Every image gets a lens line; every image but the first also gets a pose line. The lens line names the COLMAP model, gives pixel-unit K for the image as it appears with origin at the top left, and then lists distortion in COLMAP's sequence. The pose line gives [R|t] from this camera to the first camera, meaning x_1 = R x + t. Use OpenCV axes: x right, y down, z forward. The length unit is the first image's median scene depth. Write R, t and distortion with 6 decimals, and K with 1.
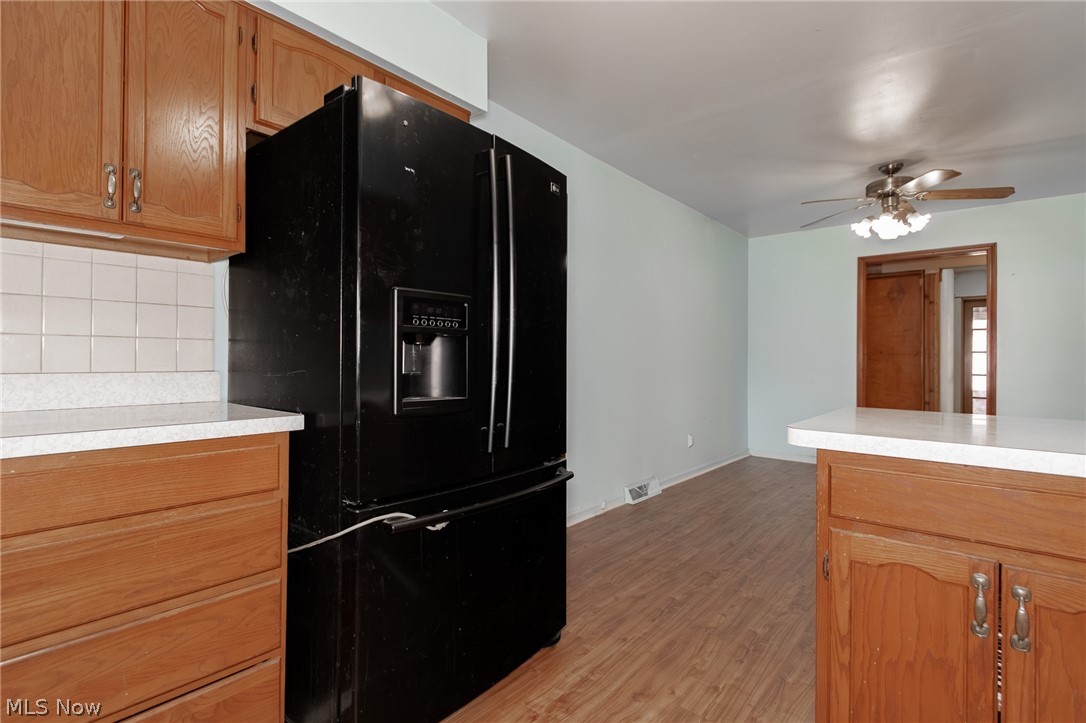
lens RADIAL K [[525.8, 0, 518.5], [0, 525.8, 356.4], [0, 0, 1]] dist [0.012429, 0.000558]
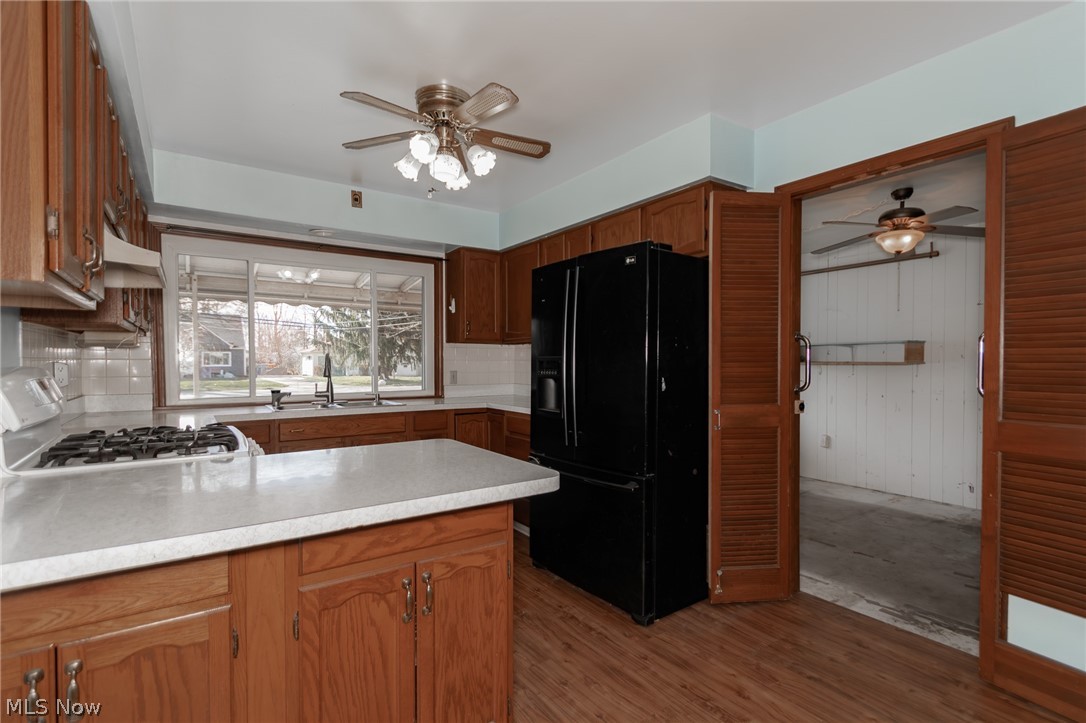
lens RADIAL K [[507.1, 0, 547.2], [0, 507.1, 370.7], [0, 0, 1]] dist [0.017644, -0.007597]
pose [[-0.233634, 0.008417, -0.972288, 0.683099], [0.004628, 0.999961, 0.007545, -0.033308], [0.972314, -0.002737, -0.233664, 0.571198]]
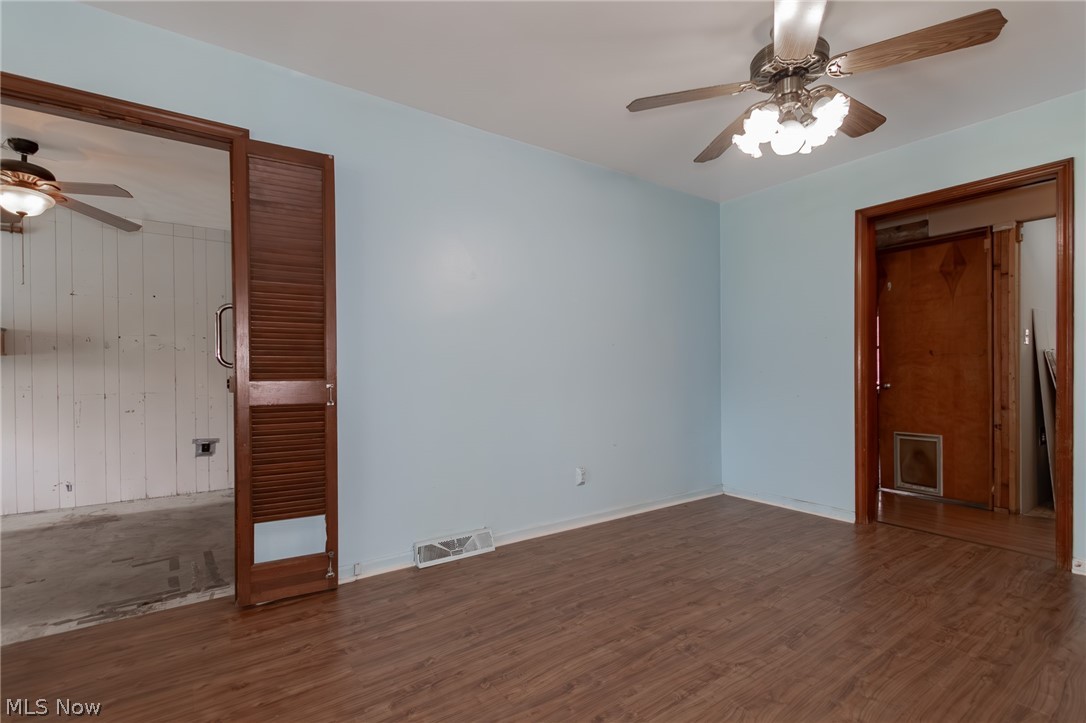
lens RADIAL K [[507.1, 0, 538.2], [0, 507.1, 375.7], [0, 0, 1]] dist [0.017644, -0.007597]
pose [[0.973338, -0.011992, -0.229063, 0.560559], [0.015027, 0.999821, 0.011511, 0.013378], [0.228884, -0.014646, 0.973344, 0.382242]]
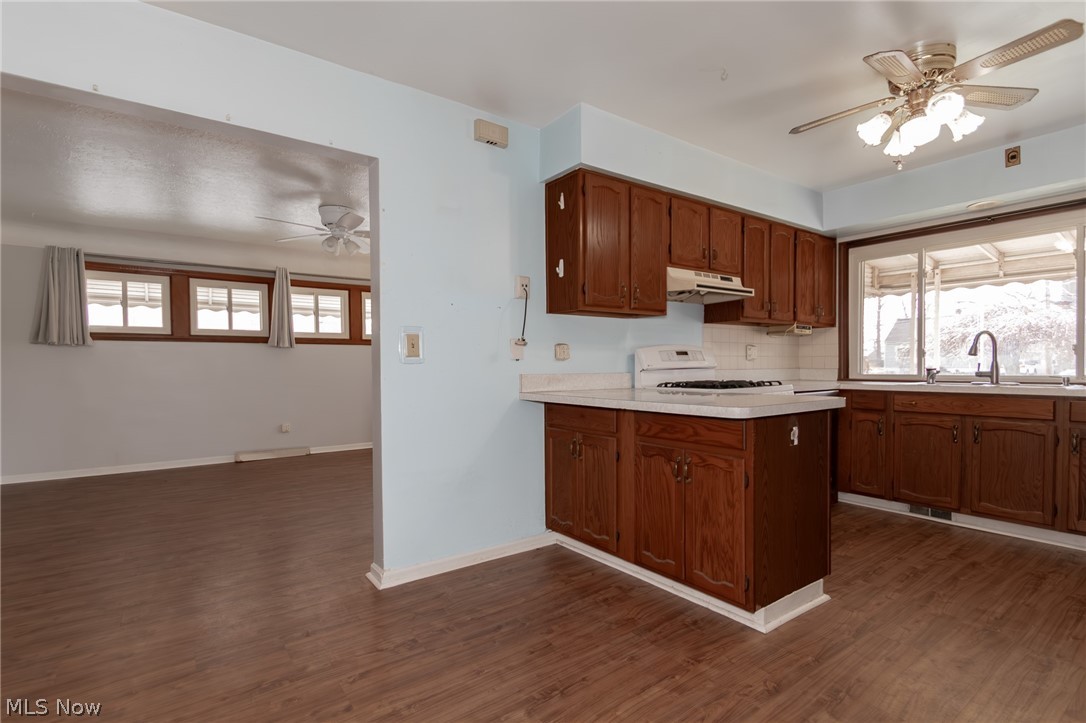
lens RADIAL K [[507.1, 0, 521.0], [0, 507.1, 373.0], [0, 0, 1]] dist [0.017644, -0.007597]
pose [[-0.969000, -0.007839, 0.246936, 0.393172], [-0.006000, 0.999948, 0.008199, 0.012665], [-0.246987, 0.006463, -0.968997, 1.019226]]
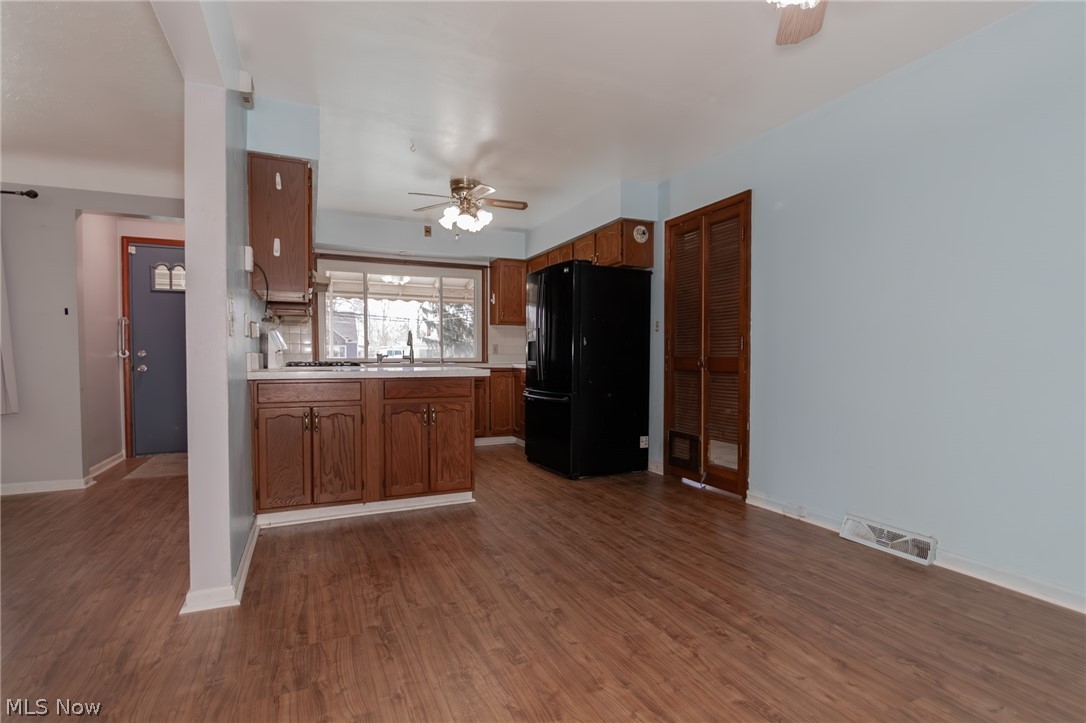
lens RADIAL K [[534.5, 0, 546.3], [0, 534.5, 367.2], [0, 0, 1]] dist [-0.008632, -0.004408]
pose [[-0.417333, 0.007564, -0.908722, 1.120643], [0.000503, 0.999967, 0.008093, 0.036501], [0.908753, 0.002921, -0.417323, 0.975422]]
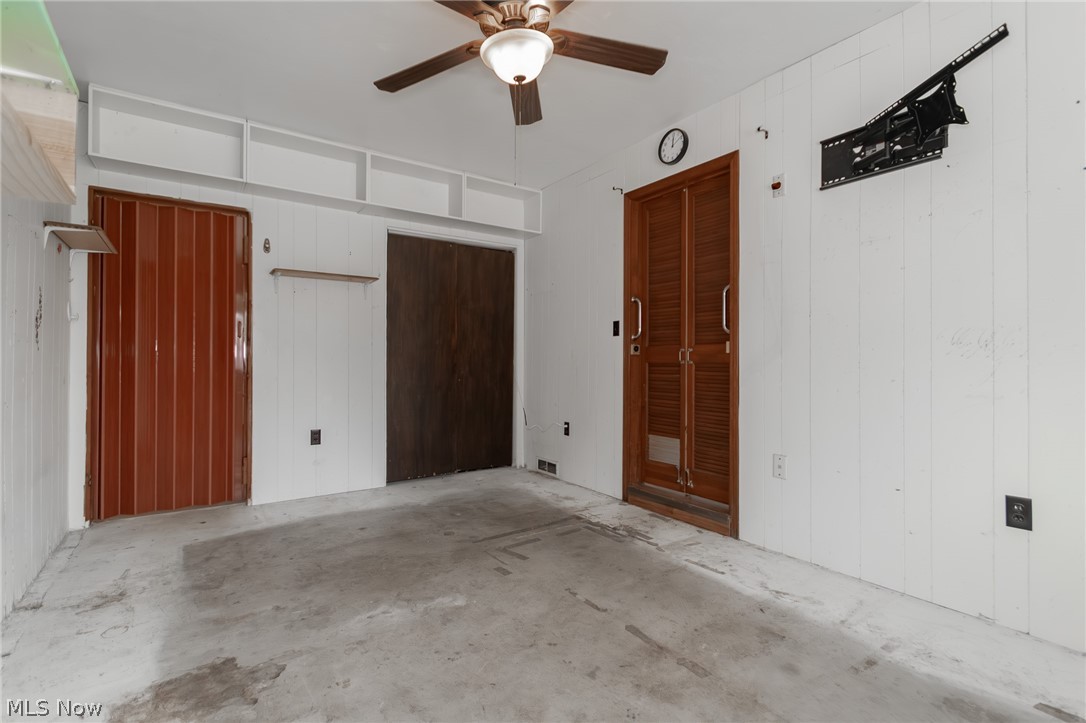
lens RADIAL K [[507.1, 0, 549.3], [0, 507.1, 363.2], [0, 0, 1]] dist [0.017644, -0.007597]
pose [[0.230636, -0.012679, 0.972957, -0.942986], [-0.006947, 0.999868, 0.014676, 0.039957], [-0.973015, -0.010144, 0.230518, 0.842762]]
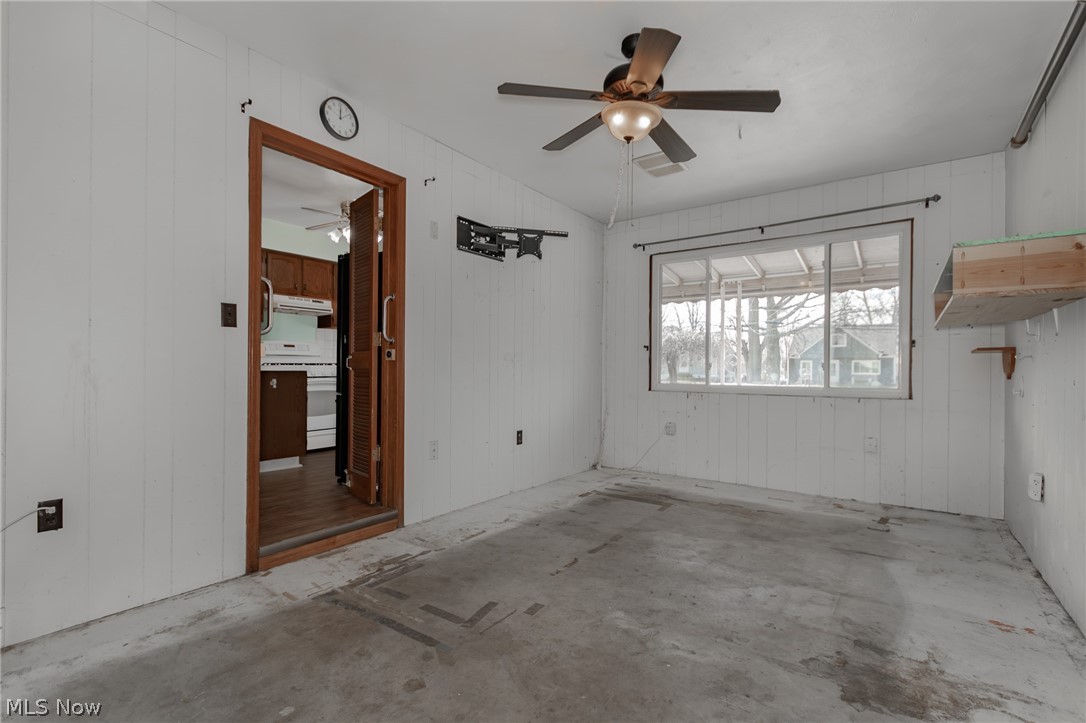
lens RADIAL K [[507.1, 0, 538.4], [0, 507.1, 369.4], [0, 0, 1]] dist [0.017644, -0.007597]
pose [[-0.994275, -0.018421, -0.105250, -0.253402], [-0.017504, 0.999800, -0.009629, 0.054224], [0.105407, -0.007732, -0.994399, 1.630722]]
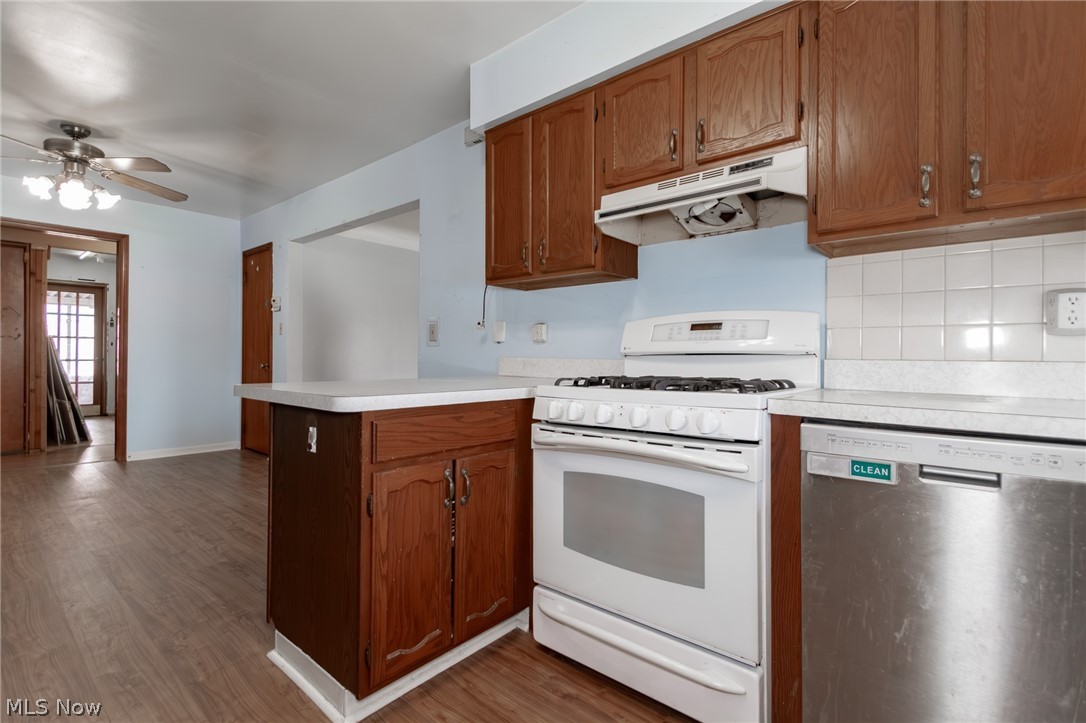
lens RADIAL K [[507.1, 0, 551.1], [0, 507.1, 352.1], [0, 0, 1]] dist [0.017644, -0.007597]
pose [[-0.015082, -0.003402, 0.999880, -0.190951], [-0.014212, 0.999894, 0.003187, 0.009889], [-0.999785, -0.014162, -0.015128, 0.192170]]
